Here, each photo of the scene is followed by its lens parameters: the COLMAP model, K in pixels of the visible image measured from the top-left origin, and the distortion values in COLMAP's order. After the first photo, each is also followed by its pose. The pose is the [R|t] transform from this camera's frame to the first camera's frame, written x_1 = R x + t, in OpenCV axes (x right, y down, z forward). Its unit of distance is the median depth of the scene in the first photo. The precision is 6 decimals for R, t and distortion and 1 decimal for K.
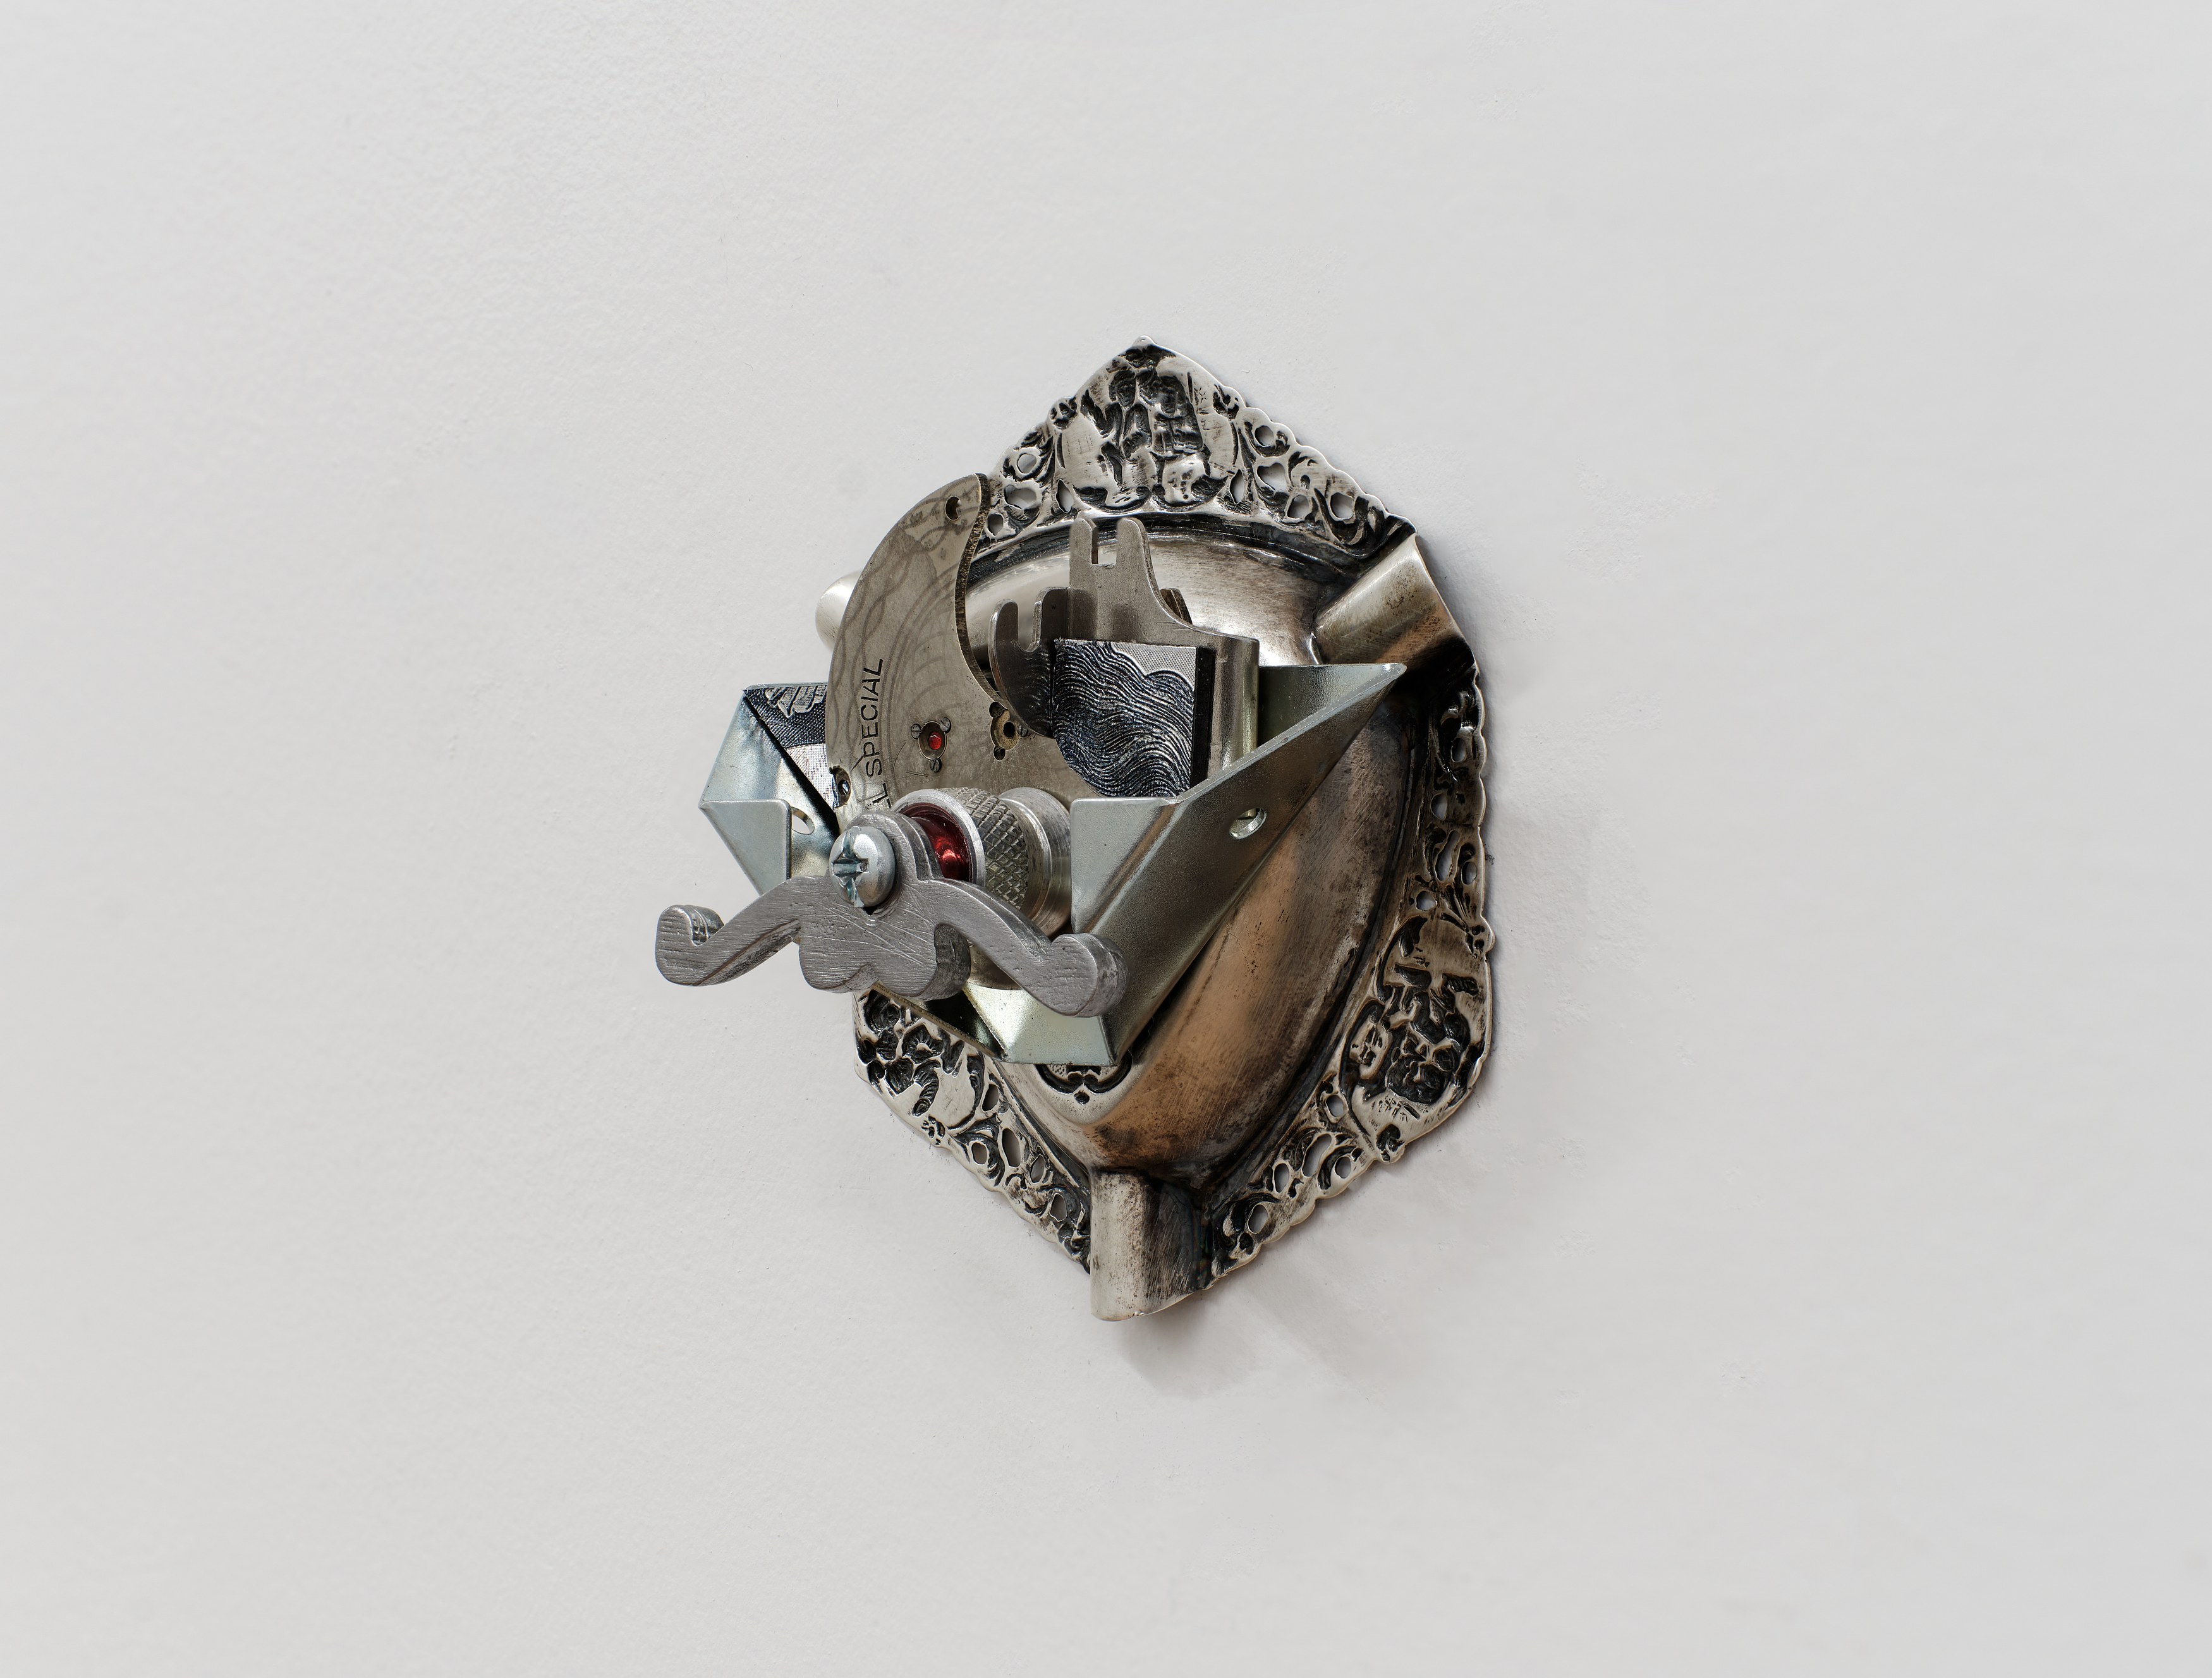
lens RADIAL K [[5809.4, 0, 1098.6], [0, 5809.4, 837.3], [0, 0, 1]] dist [-0.106676, 0.000000]
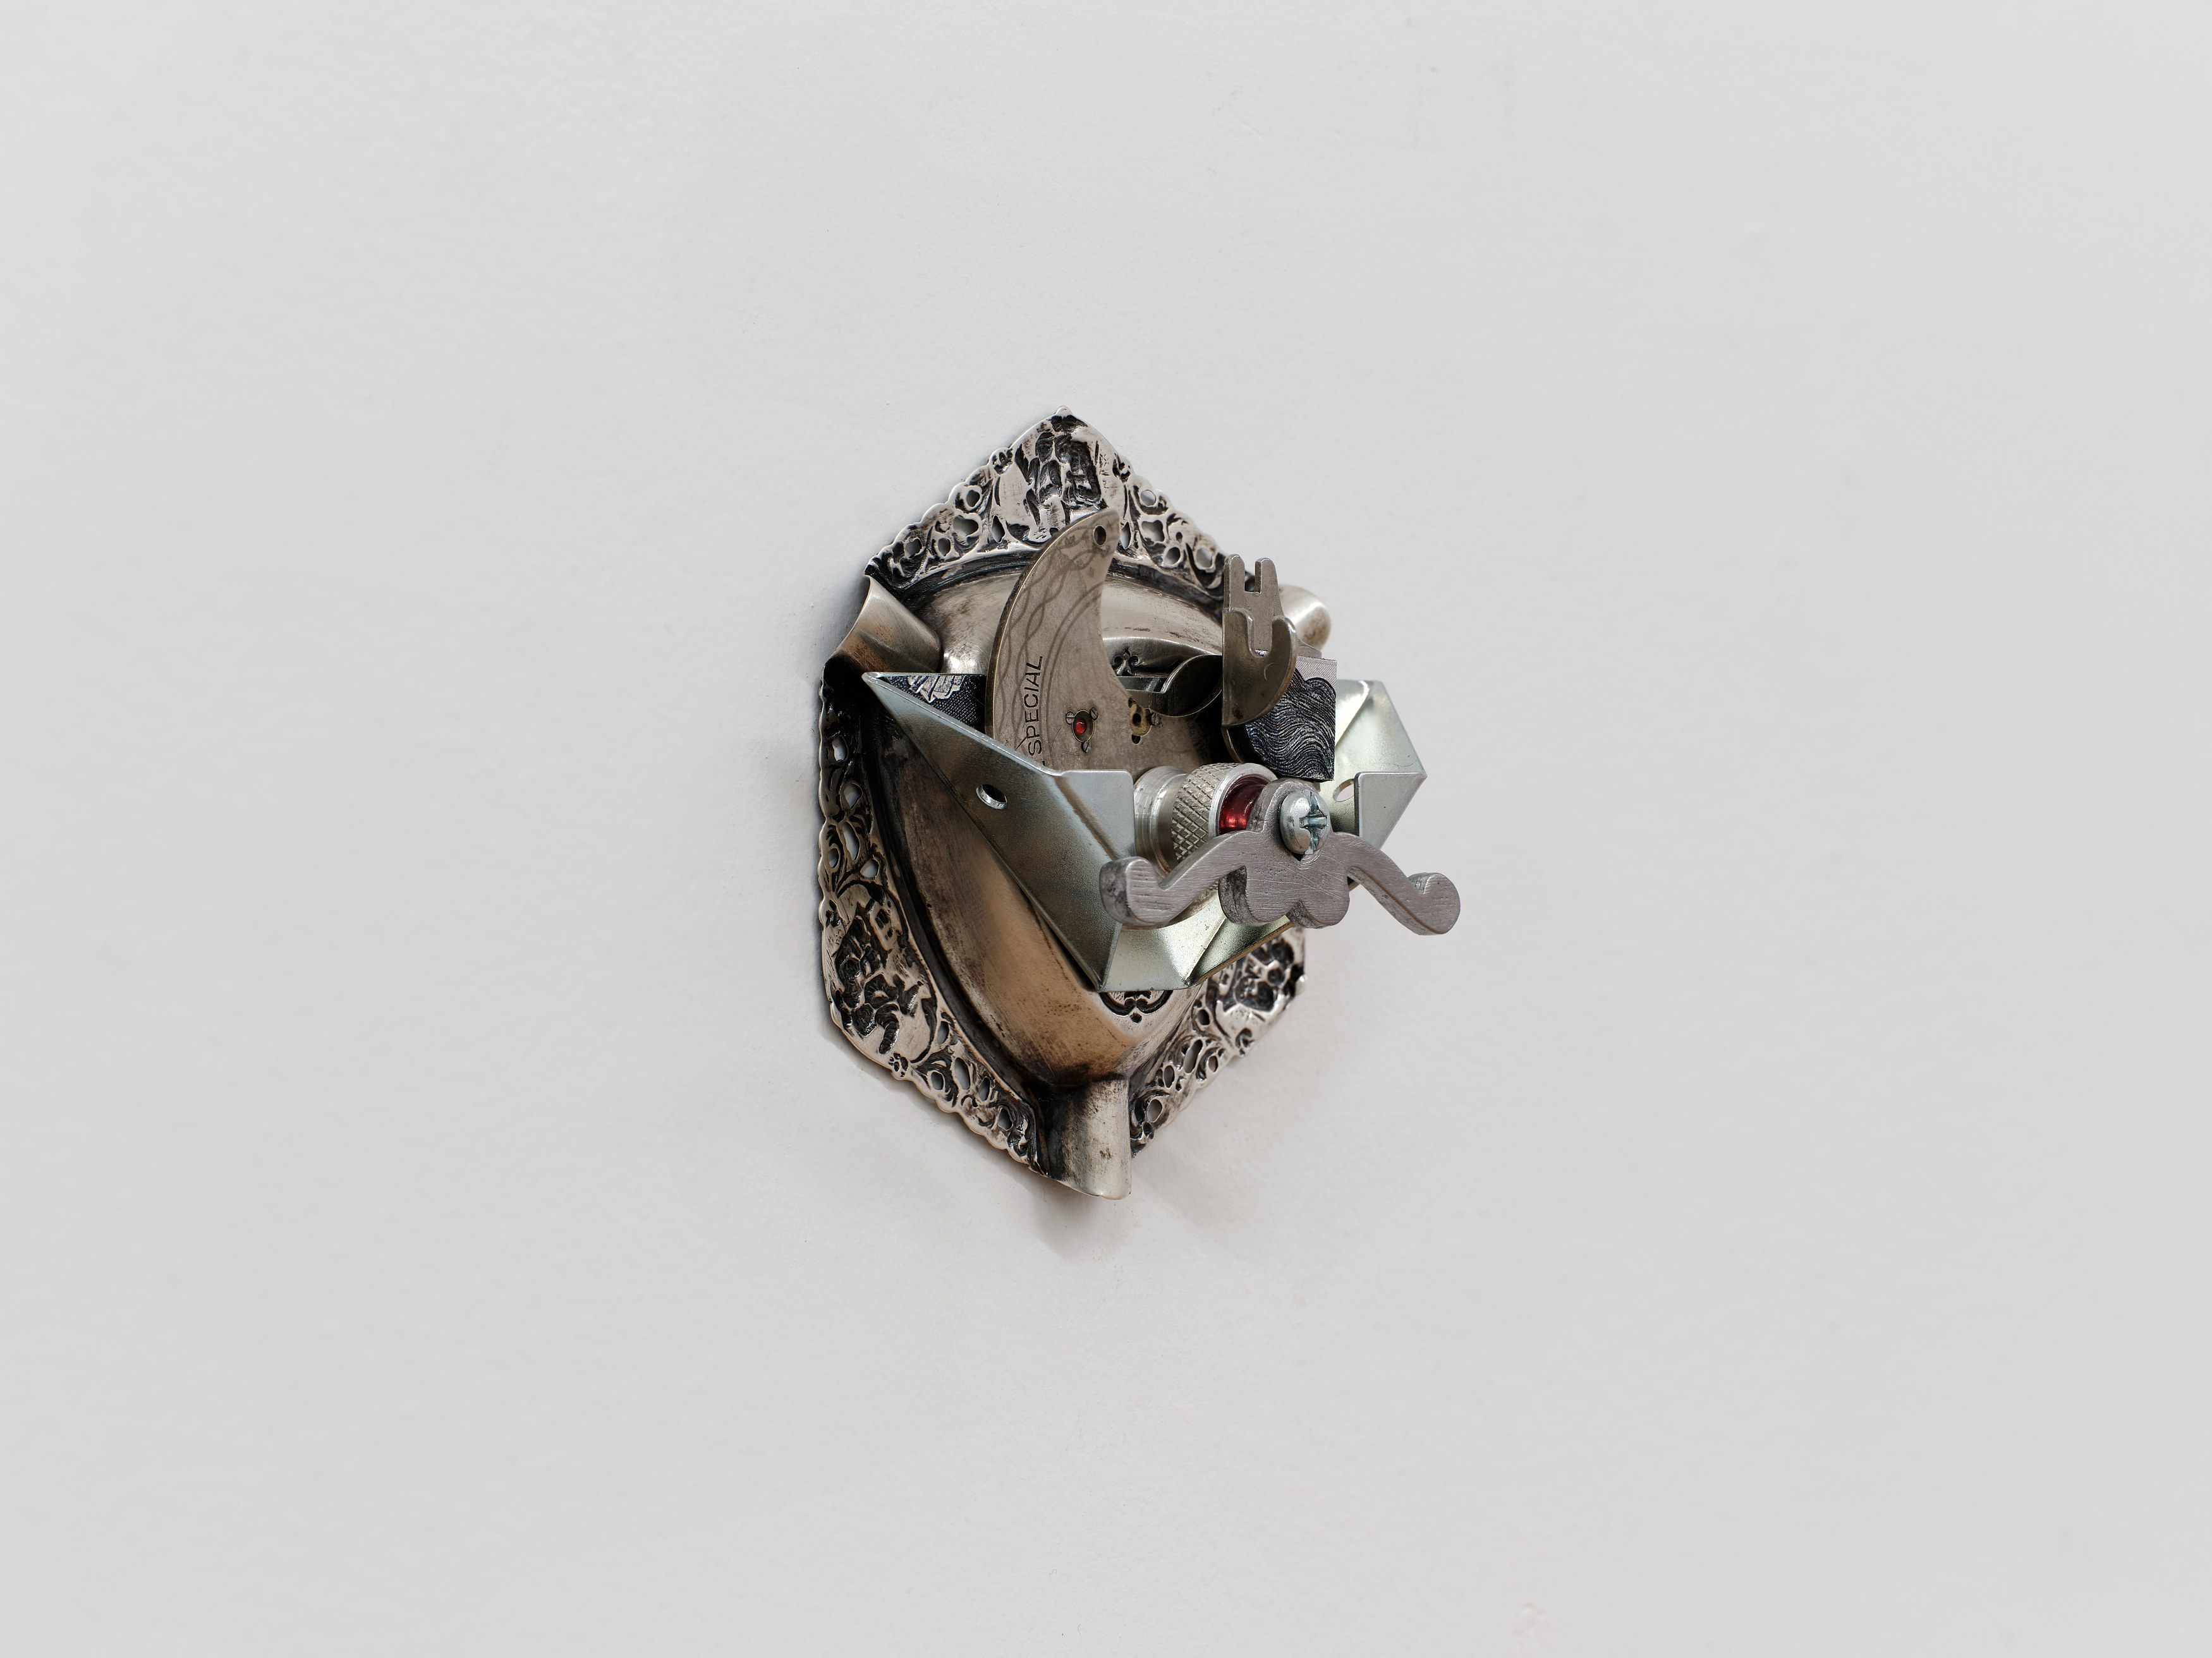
lens RADIAL K [[5902.9, 0, 1000.9], [0, 5902.9, 989.0], [0, 0, 1]] dist [-0.076798, 0.000000]
pose [[0.011264, -0.003949, 0.999929, -1.237146], [0.029106, 0.999570, 0.003620, 0.032474], [-0.999513, 0.029064, 0.011374, 0.991818]]
